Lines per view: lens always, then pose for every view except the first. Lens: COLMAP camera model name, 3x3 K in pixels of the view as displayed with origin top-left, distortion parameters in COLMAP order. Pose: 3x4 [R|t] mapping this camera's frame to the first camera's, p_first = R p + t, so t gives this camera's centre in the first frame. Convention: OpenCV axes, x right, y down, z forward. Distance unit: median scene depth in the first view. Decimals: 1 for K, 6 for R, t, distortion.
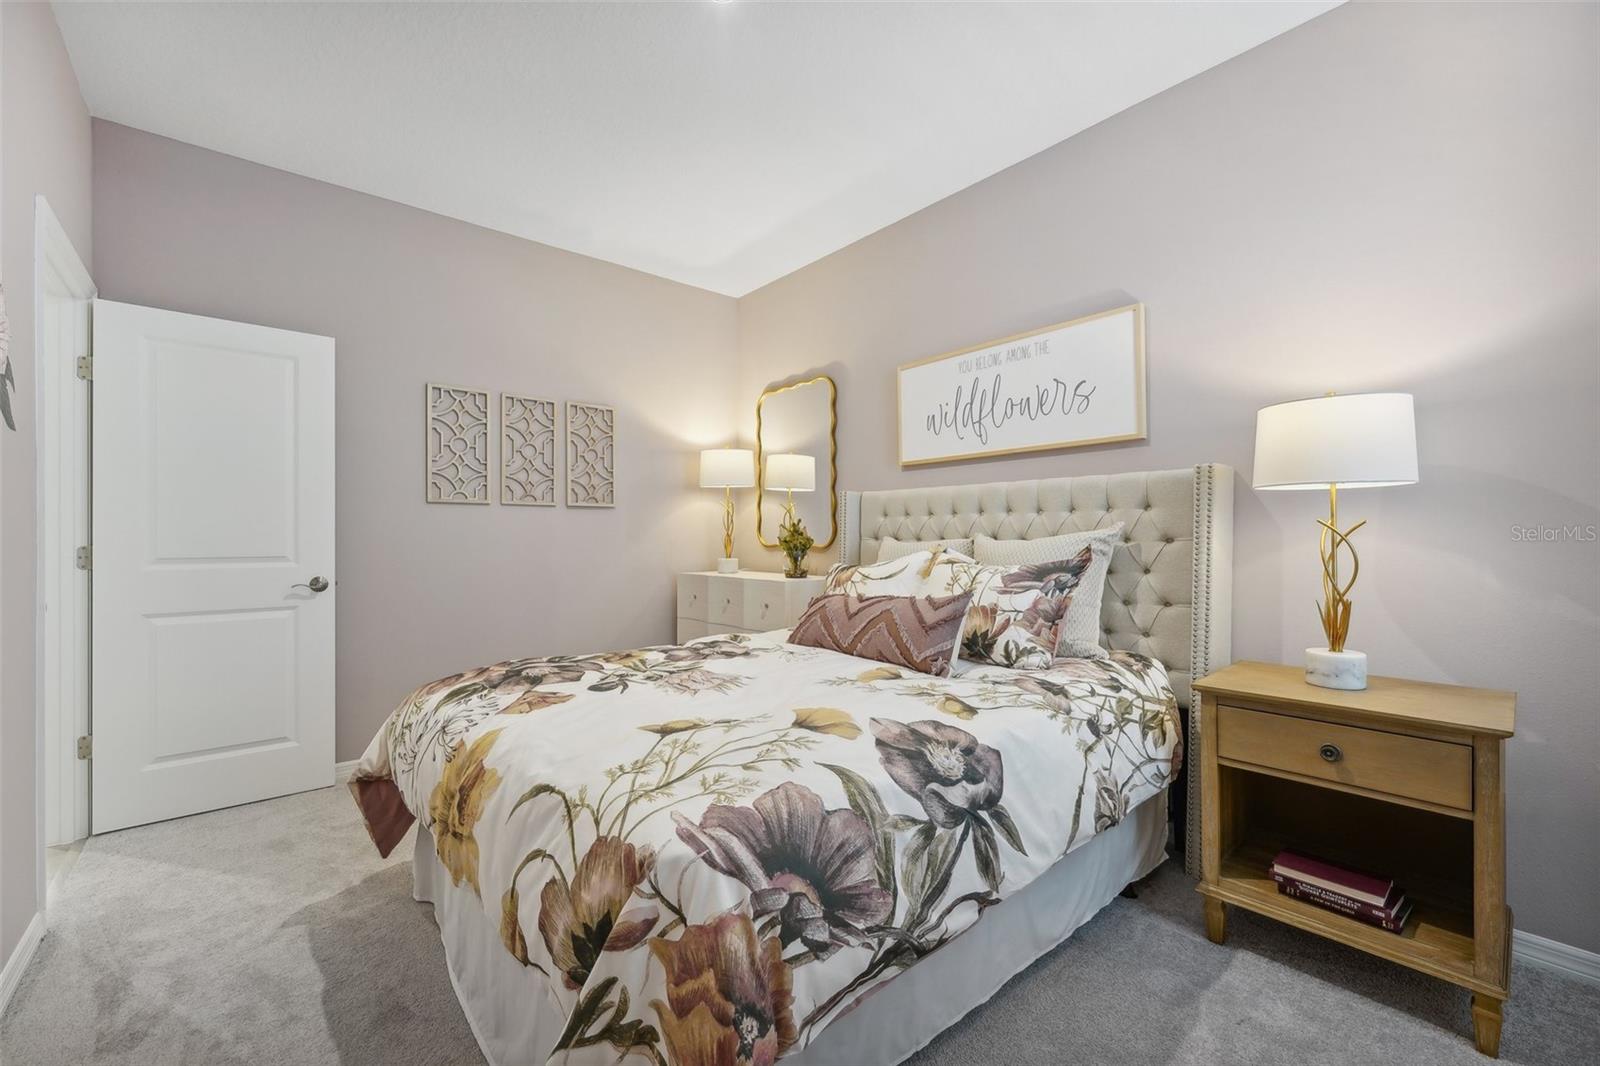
lens RADIAL K [[657.2, 0, 797.4], [0, 657.2, 535.6], [0, 0, 1]] dist [-0.004432, 0.000136]
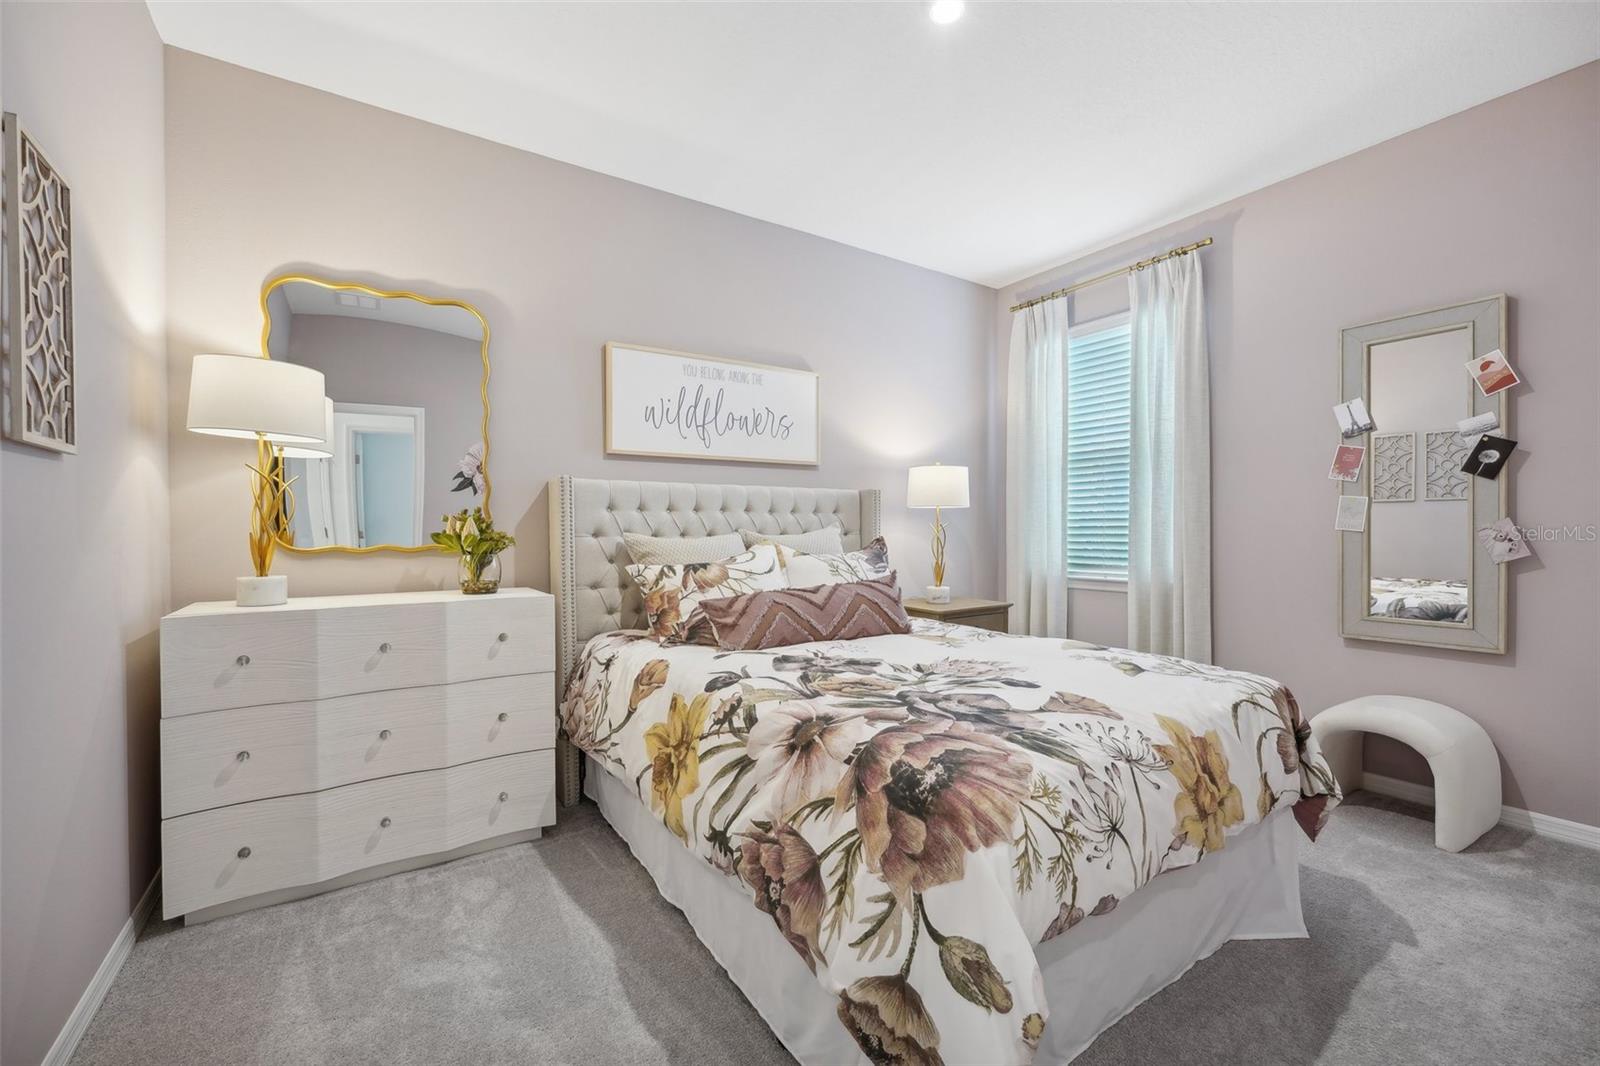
lens RADIAL K [[657.2, 0, 795.0], [0, 657.2, 536.3], [0, 0, 1]] dist [-0.004432, 0.000136]
pose [[0.113348, -0.004525, 0.993545, -0.795364], [0.004260, 0.999983, 0.004068, 0.003335], [-0.993546, 0.003772, 0.113365, 0.747494]]
